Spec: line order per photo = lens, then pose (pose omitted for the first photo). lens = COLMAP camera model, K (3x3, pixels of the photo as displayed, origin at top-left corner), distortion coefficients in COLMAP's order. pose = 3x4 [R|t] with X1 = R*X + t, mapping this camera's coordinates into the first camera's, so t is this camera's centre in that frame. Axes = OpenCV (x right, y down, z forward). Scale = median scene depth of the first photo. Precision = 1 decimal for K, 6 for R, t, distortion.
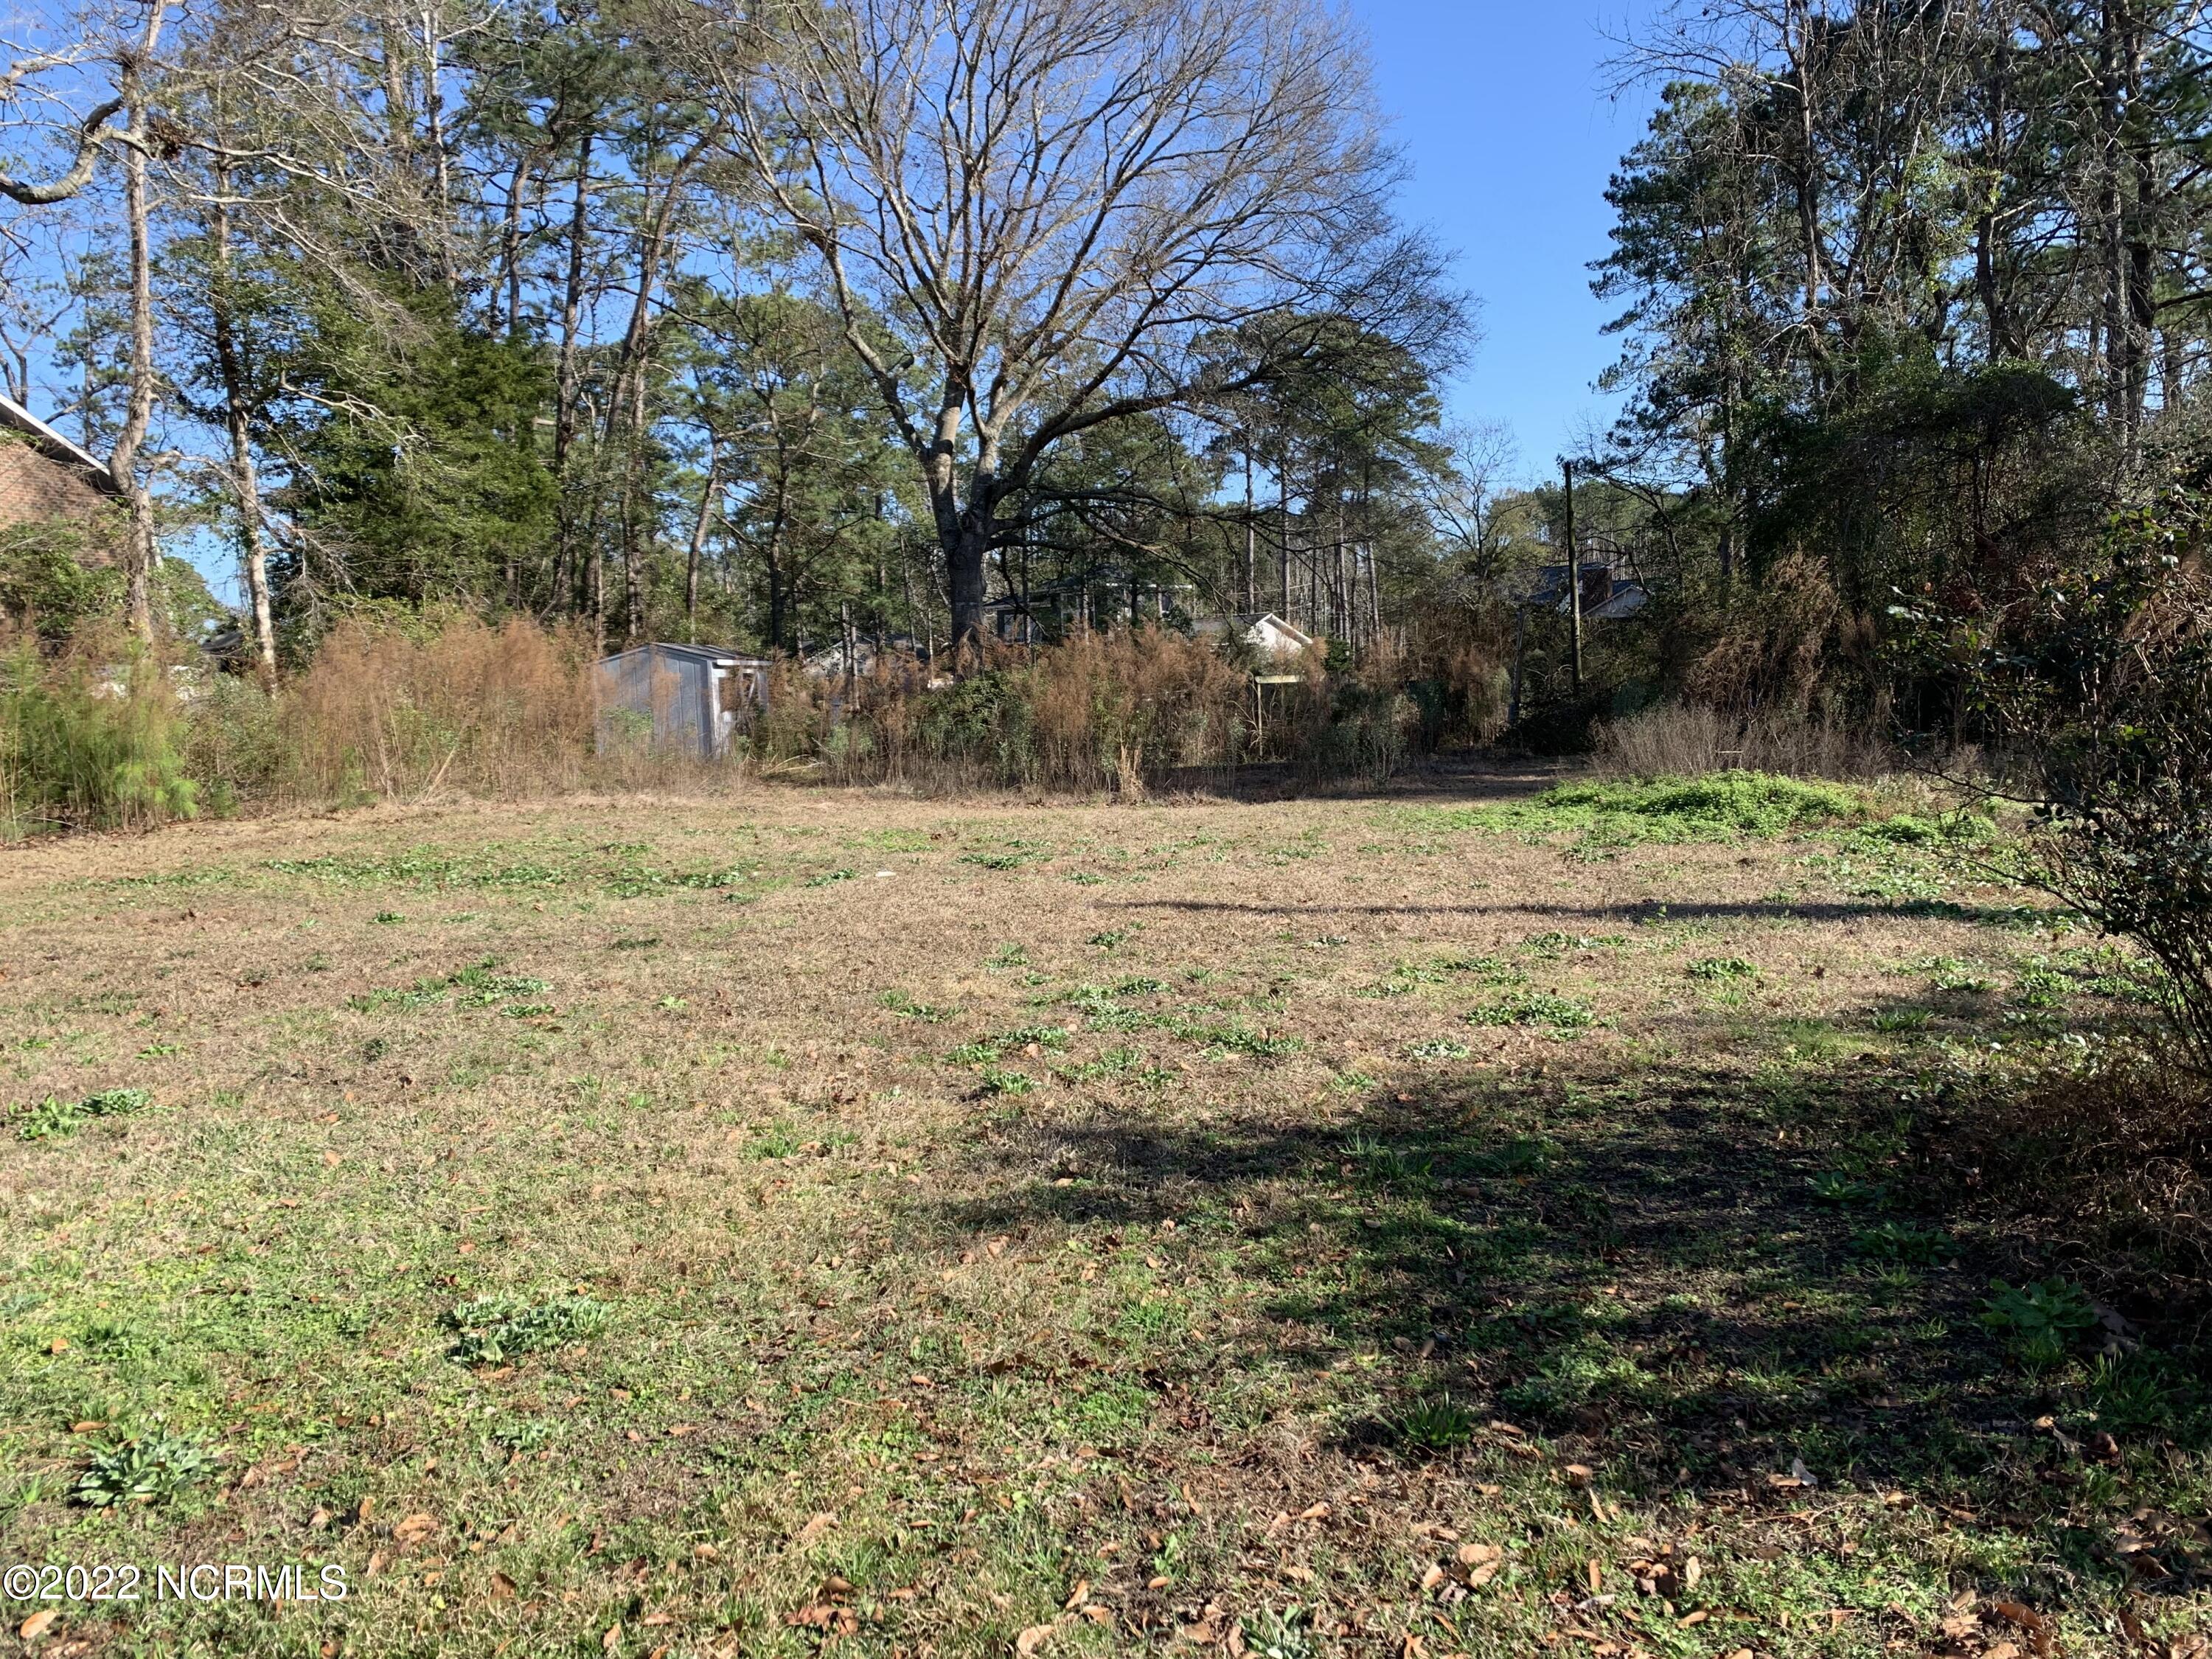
lens RADIAL K [[1593.5, 0, 1106.0], [0, 1593.5, 829.5], [0, 0, 1]] dist [0.098489, -0.161786]
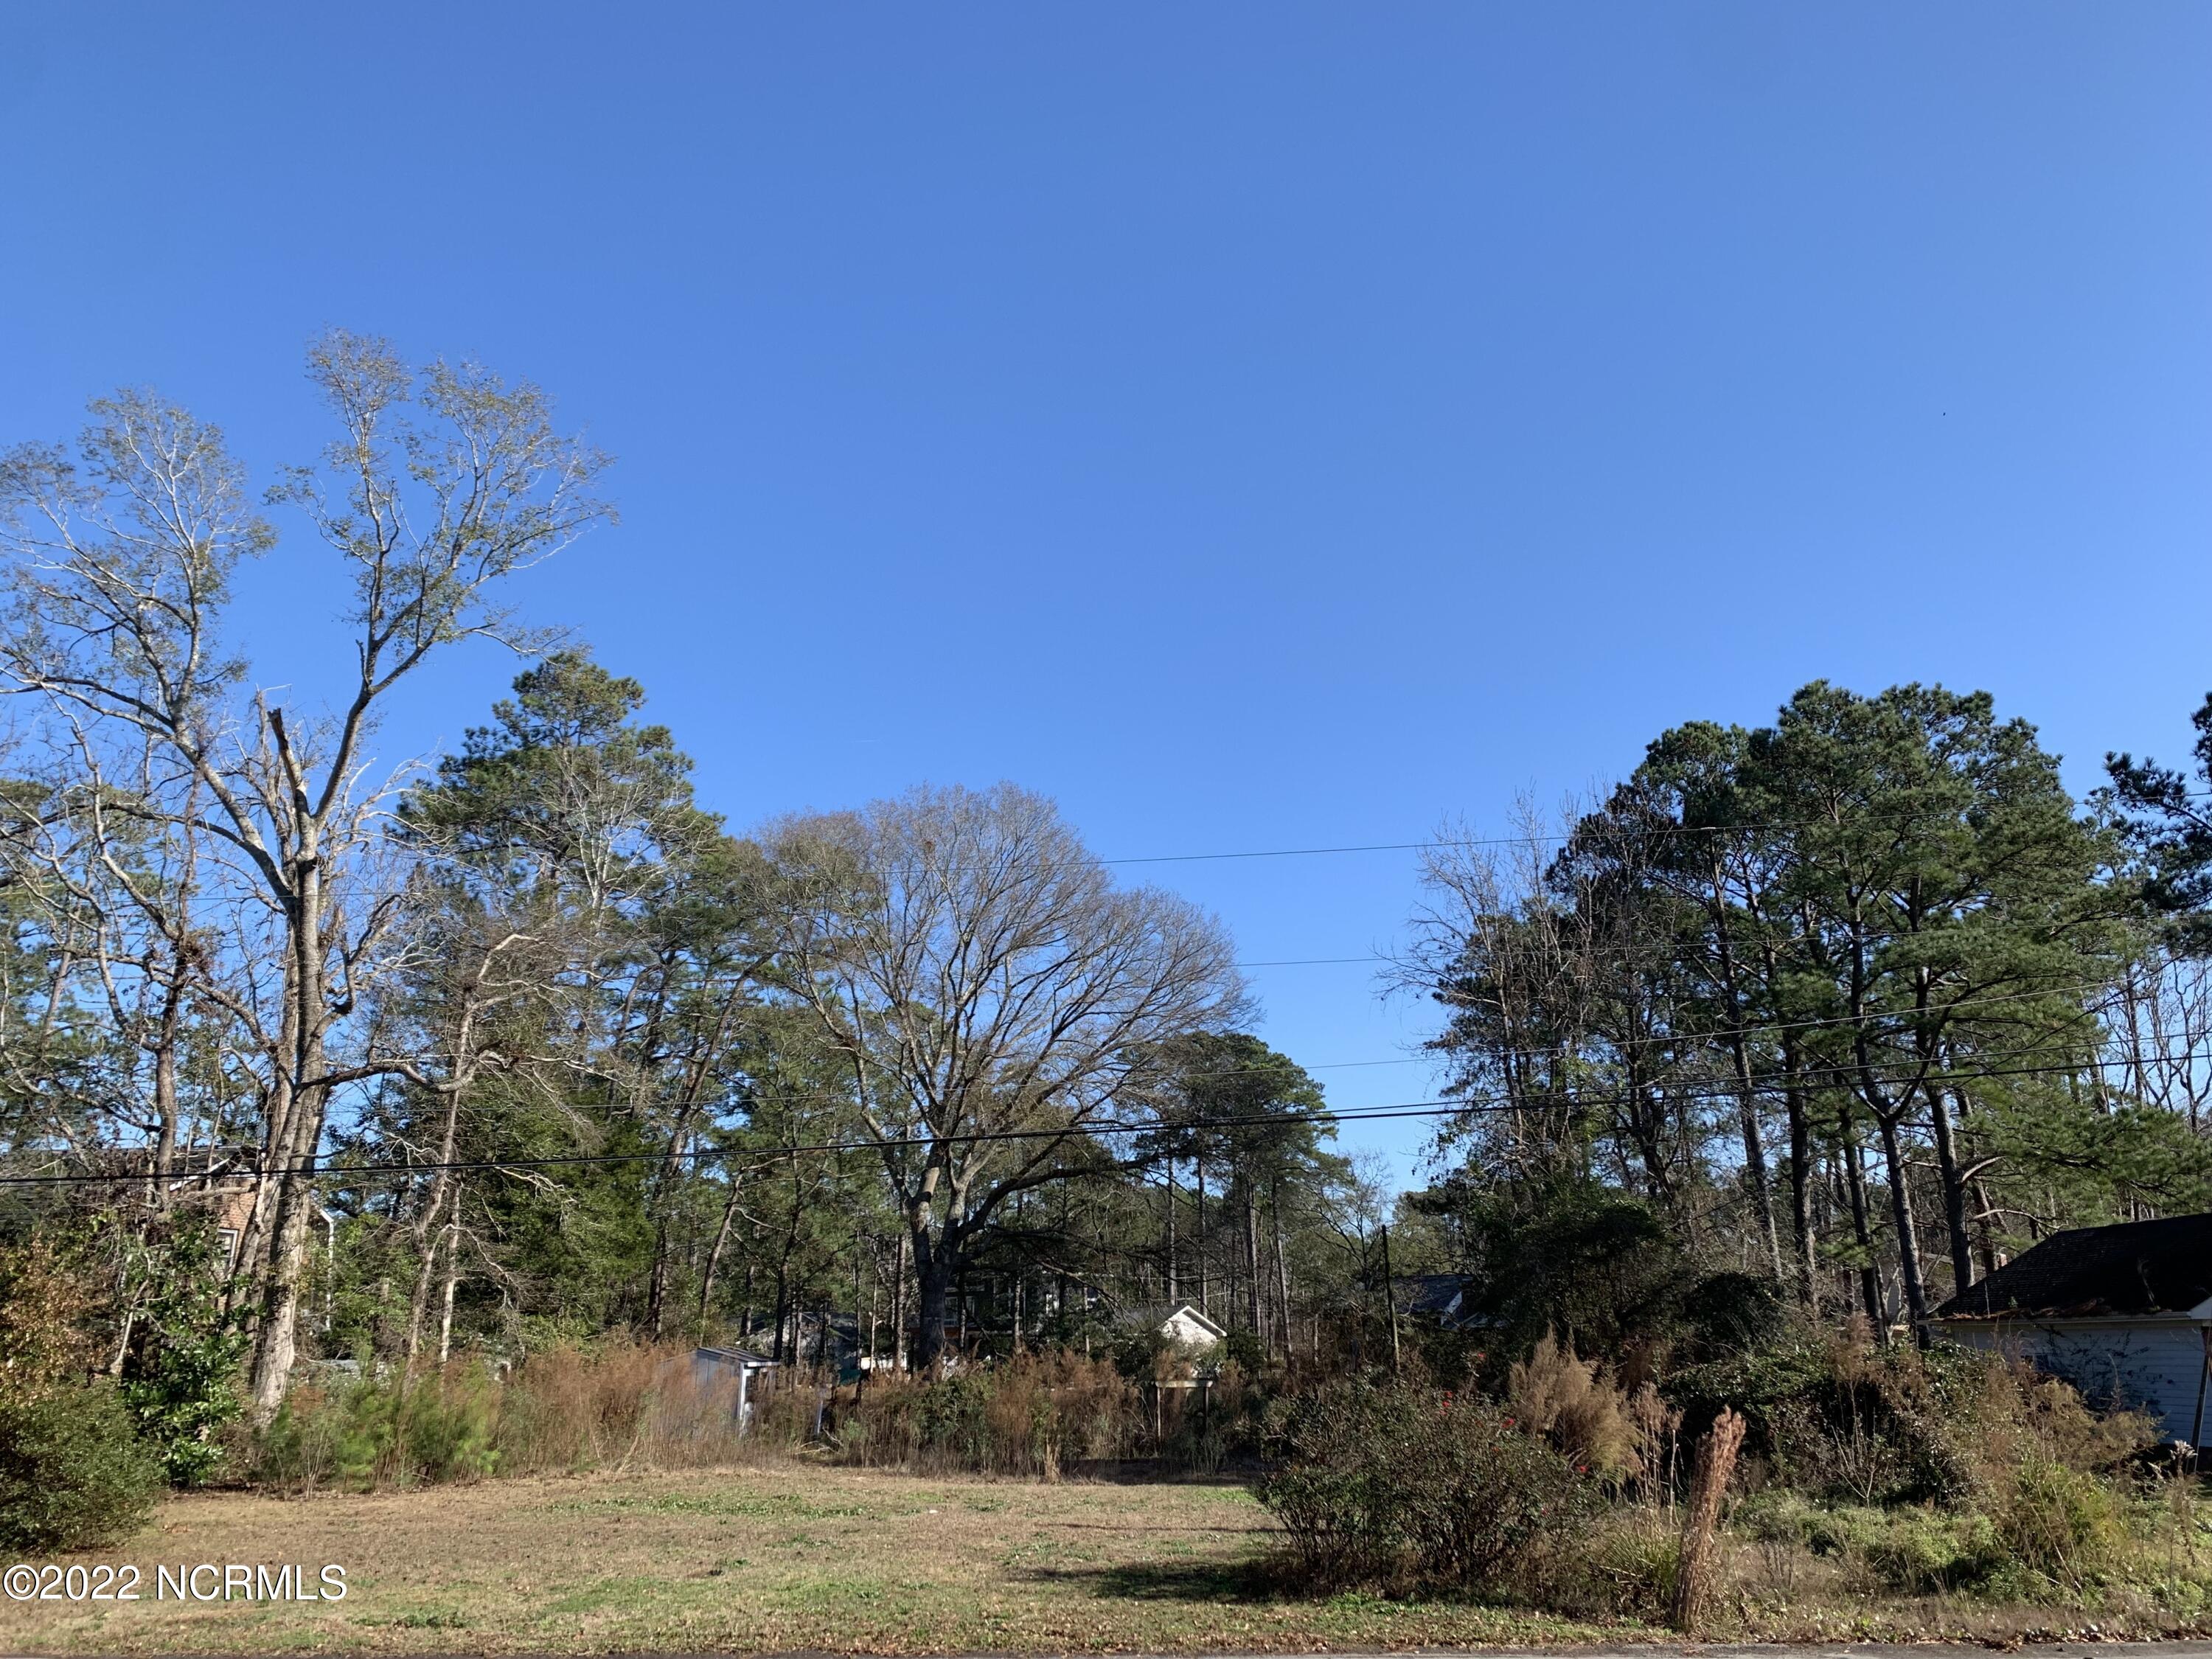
lens RADIAL K [[1593.5, 0, 1106.0], [0, 1593.5, 829.5], [0, 0, 1]] dist [0.098489, -0.161786]
pose [[0.998436, 0.045478, 0.032529, -0.006910], [-0.028769, 0.916686, -0.398570, 0.014236], [-0.047945, 0.397011, 0.916561, -0.418556]]
